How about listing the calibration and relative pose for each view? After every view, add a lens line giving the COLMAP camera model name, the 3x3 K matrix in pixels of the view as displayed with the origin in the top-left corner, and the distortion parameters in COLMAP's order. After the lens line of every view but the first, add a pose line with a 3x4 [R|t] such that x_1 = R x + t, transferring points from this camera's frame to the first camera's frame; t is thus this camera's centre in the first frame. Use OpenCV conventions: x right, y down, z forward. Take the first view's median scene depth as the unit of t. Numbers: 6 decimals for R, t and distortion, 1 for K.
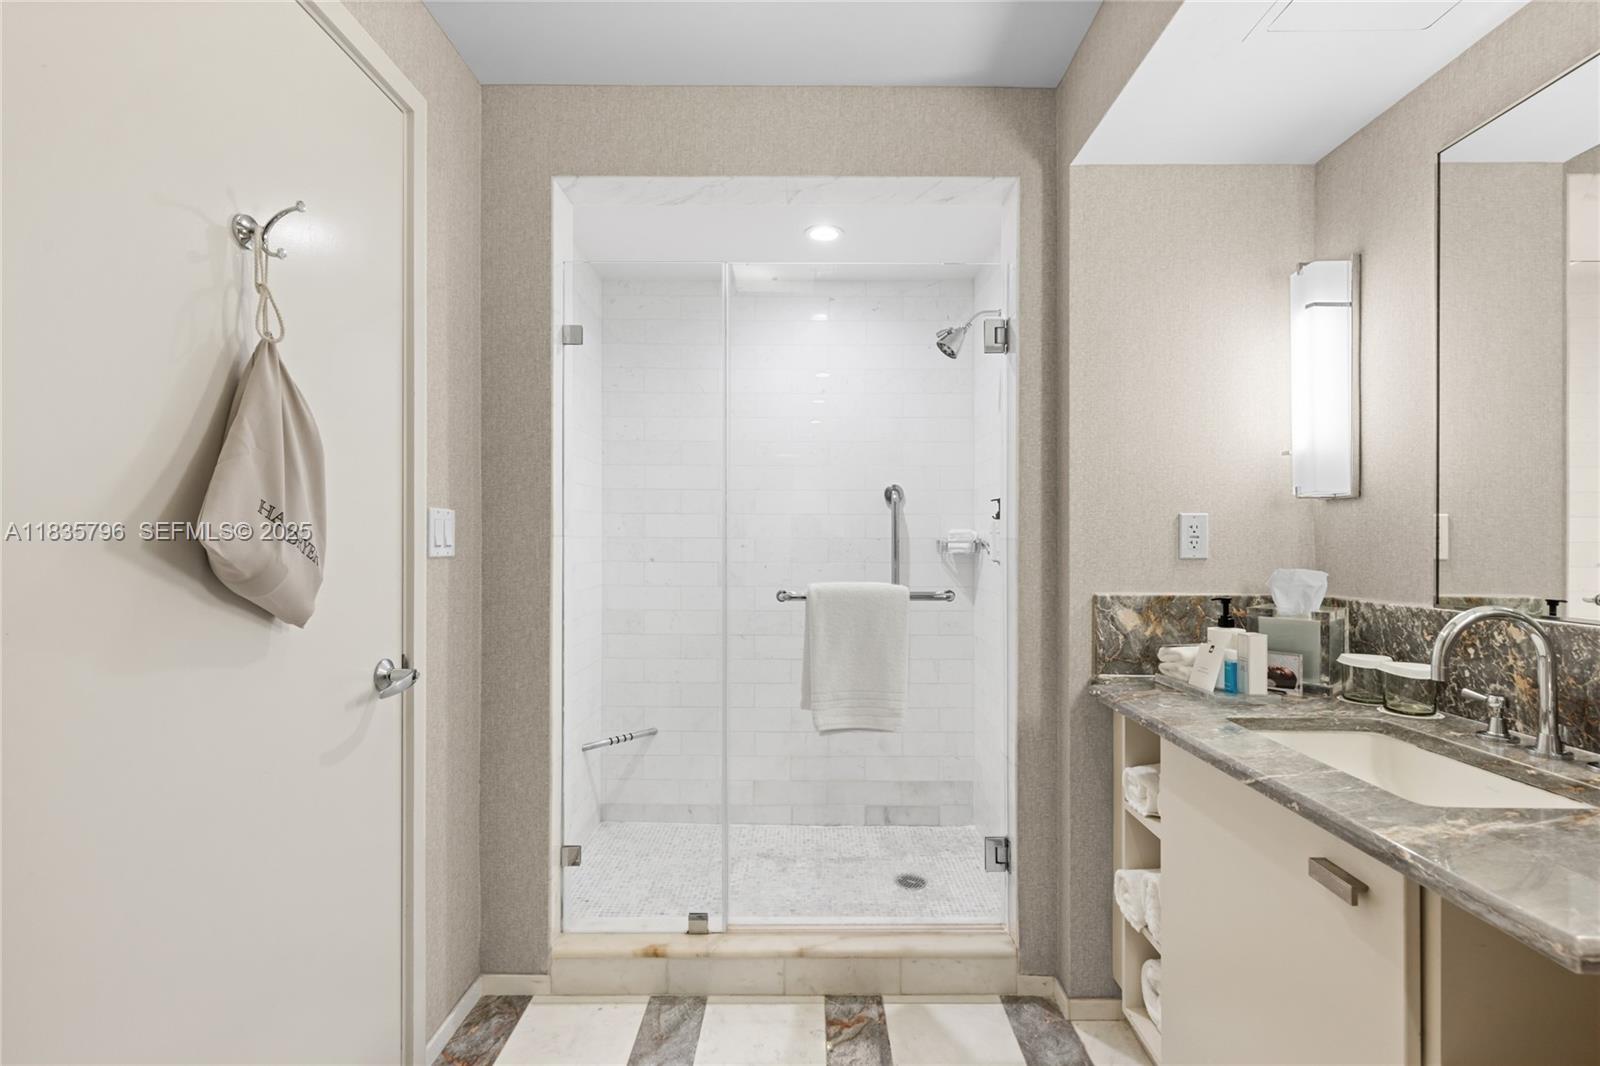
lens RADIAL K [[717.6, 0, 802.4], [0, 717.6, 541.4], [0, 0, 1]] dist [0.006281, -0.000649]
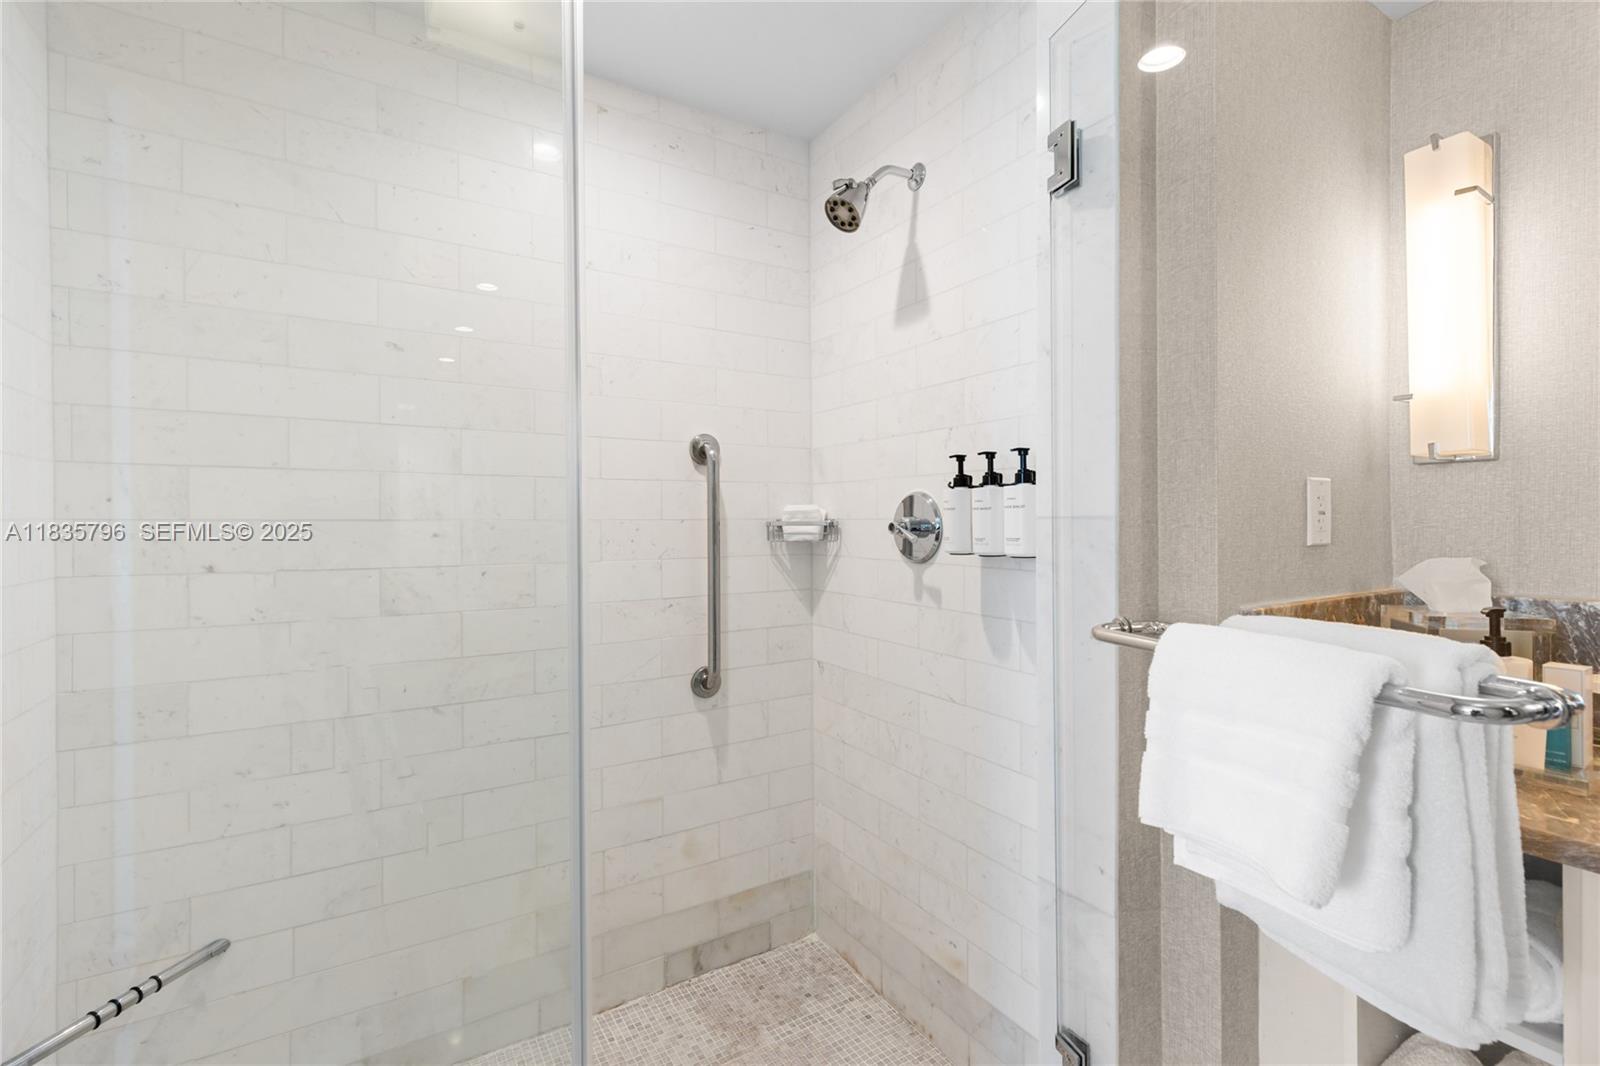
lens RADIAL K [[717.6, 0, 806.4], [0, 717.6, 526.7], [0, 0, 1]] dist [0.006281, -0.000649]
pose [[0.845608, -0.009393, 0.533723, -0.136184], [0.007968, 0.999956, 0.004975, -0.000142], [-0.533746, 0.000046, 0.845645, 0.423083]]
